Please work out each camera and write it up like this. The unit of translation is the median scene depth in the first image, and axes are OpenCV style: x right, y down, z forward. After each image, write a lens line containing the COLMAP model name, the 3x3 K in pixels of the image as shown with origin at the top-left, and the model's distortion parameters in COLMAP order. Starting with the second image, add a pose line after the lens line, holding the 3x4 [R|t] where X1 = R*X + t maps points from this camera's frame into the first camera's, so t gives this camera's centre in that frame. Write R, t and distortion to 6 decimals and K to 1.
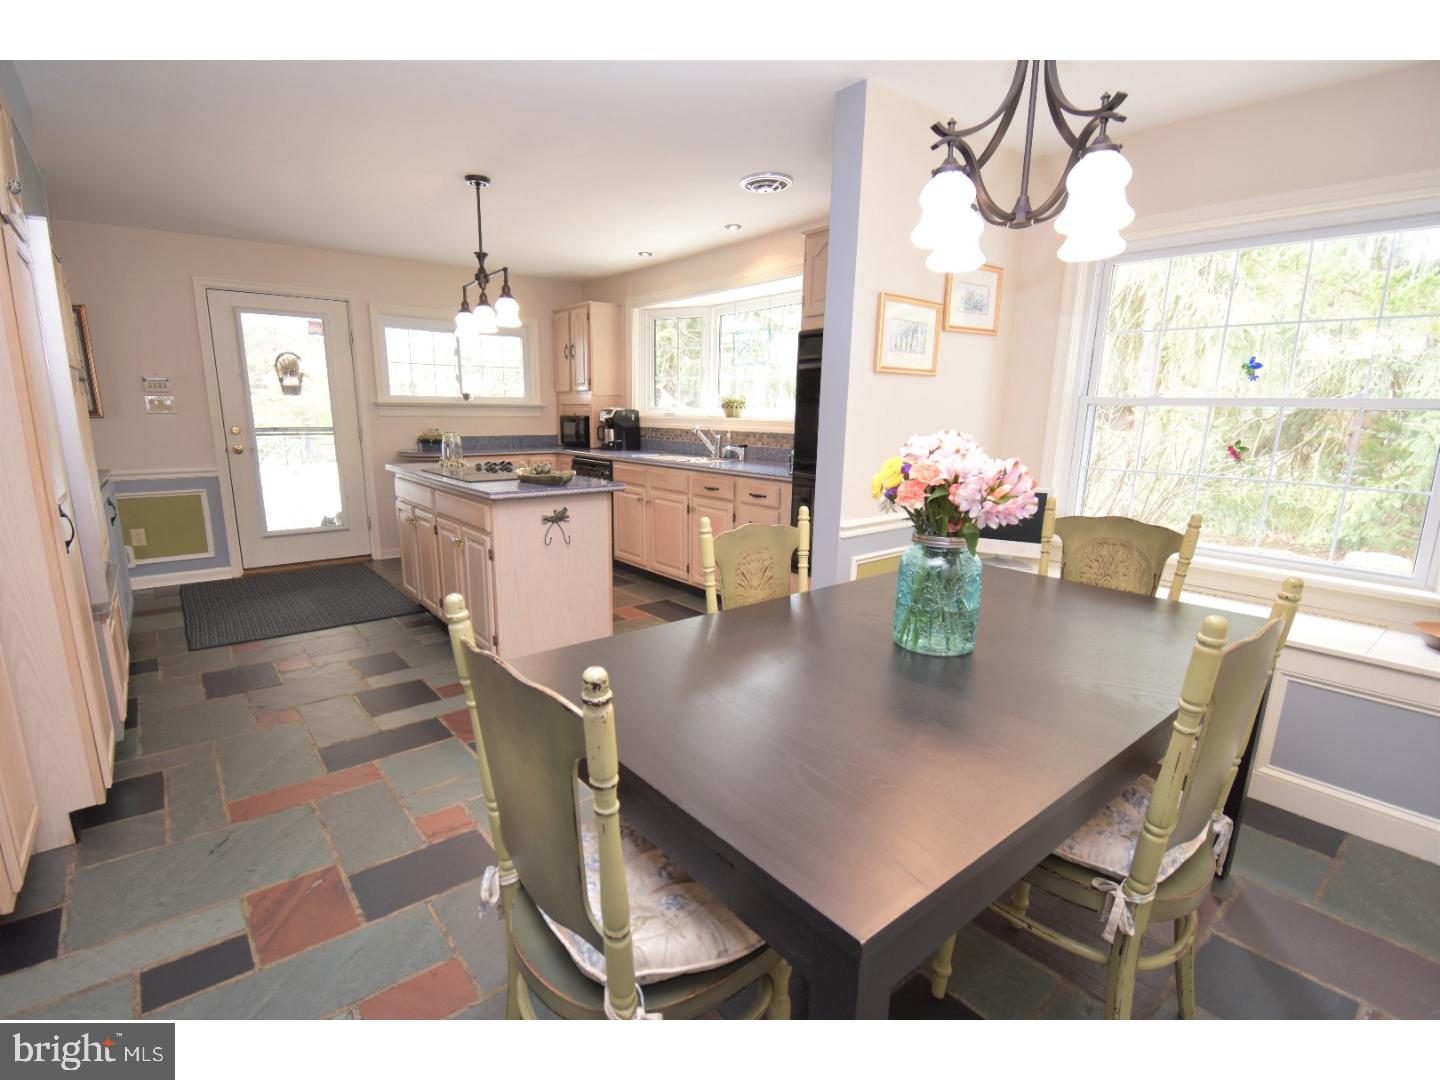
lens RADIAL K [[643.5, 0, 723.8], [0, 643.5, 539.9], [0, 0, 1]] dist [0.000018, -0.014000]
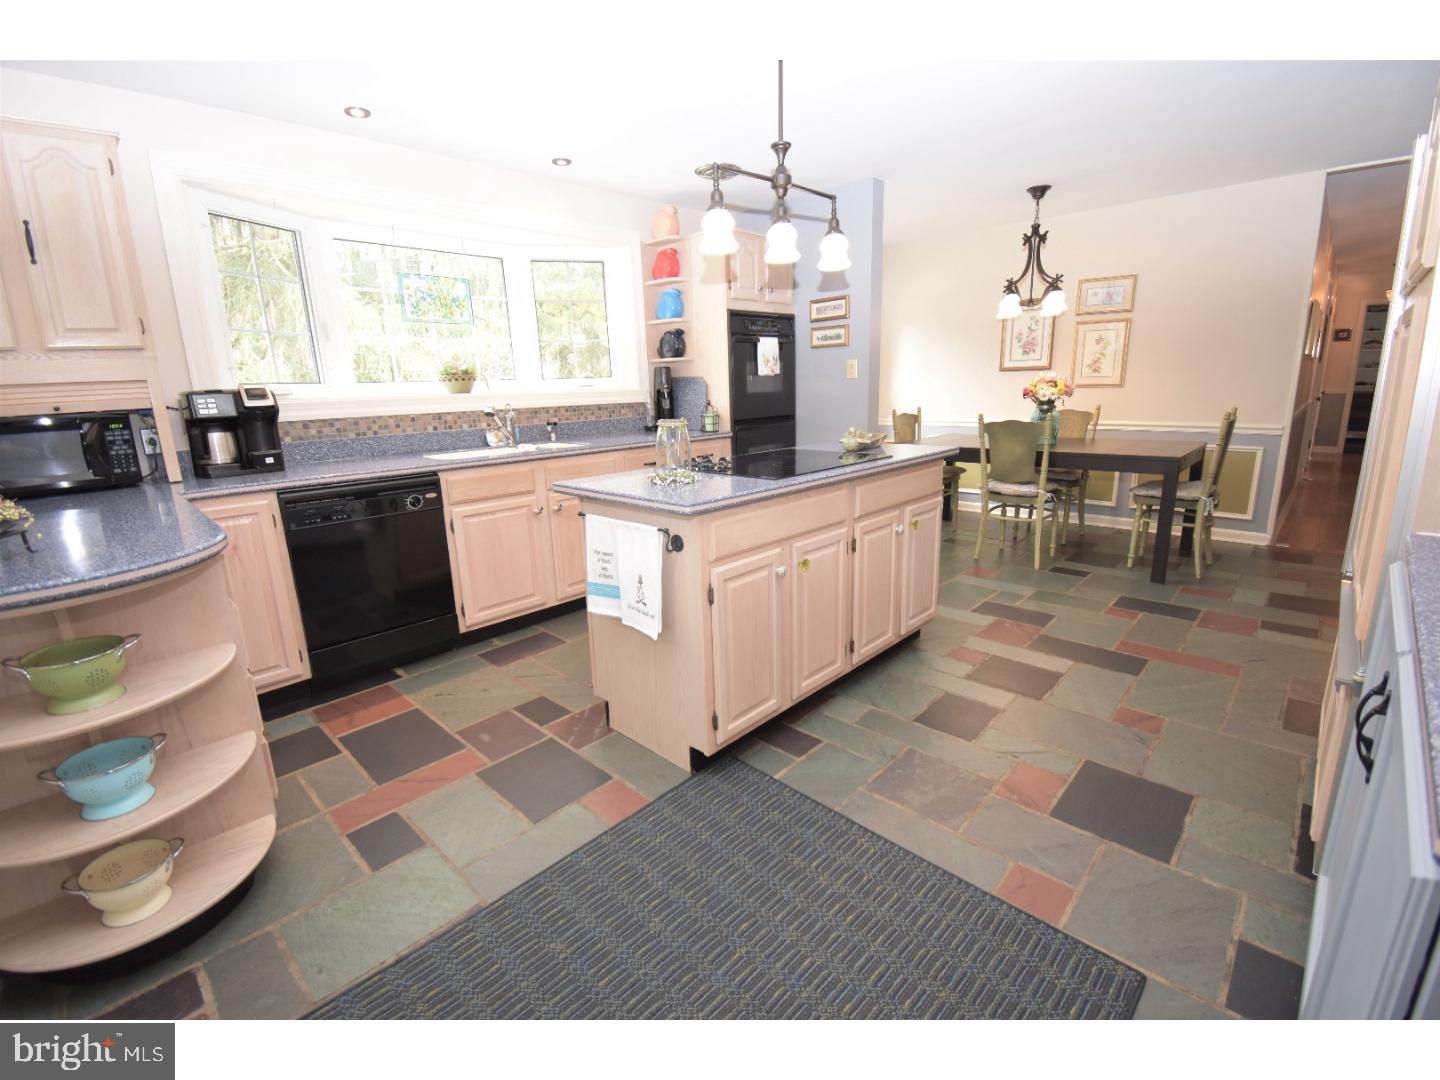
lens RADIAL K [[629.6, 0, 719.1], [0, 629.6, 533.7], [0, 0, 1]] dist [0.000698, 0.000069]
pose [[-0.082258, -0.238296, 0.967703, -0.799937], [0.230071, 0.940225, 0.251087, -0.168232], [-0.969691, 0.243294, -0.022516, 0.855561]]
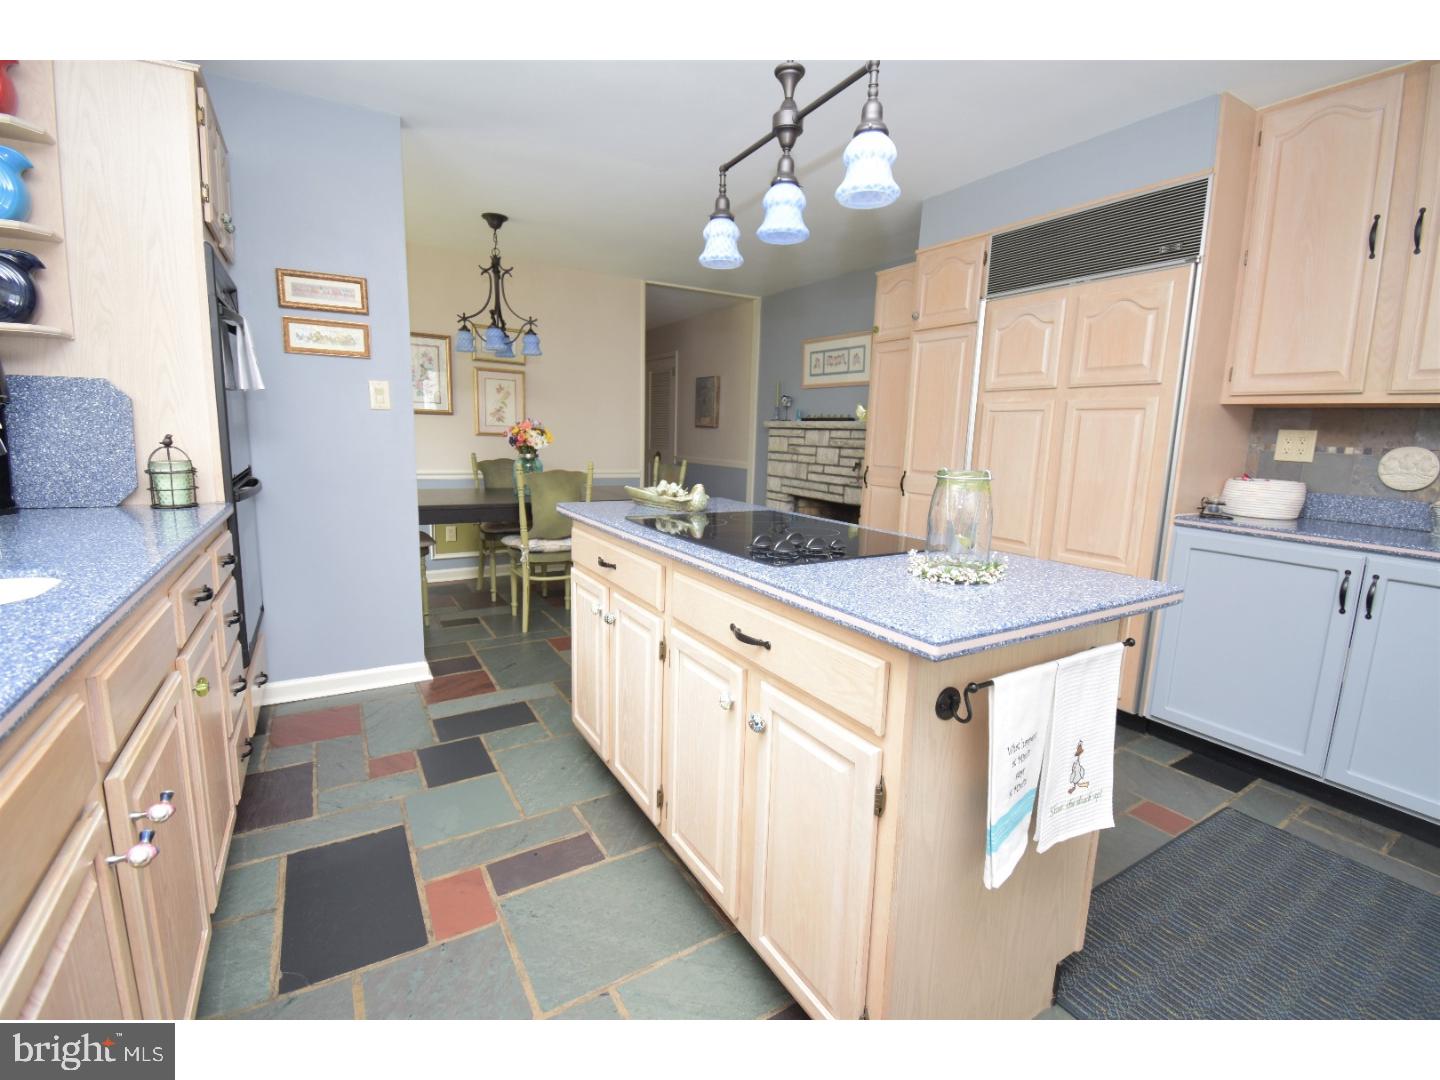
lens RADIAL K [[643.5, 0, 723.8], [0, 643.5, 539.9], [0, 0, 1]] dist [0.000018, -0.014000]
pose [[-0.985291, -0.063162, 0.158783, -0.314095], [-0.002338, 0.934079, 0.357059, -0.205872], [-0.170869, 0.351436, -0.920487, 1.116872]]
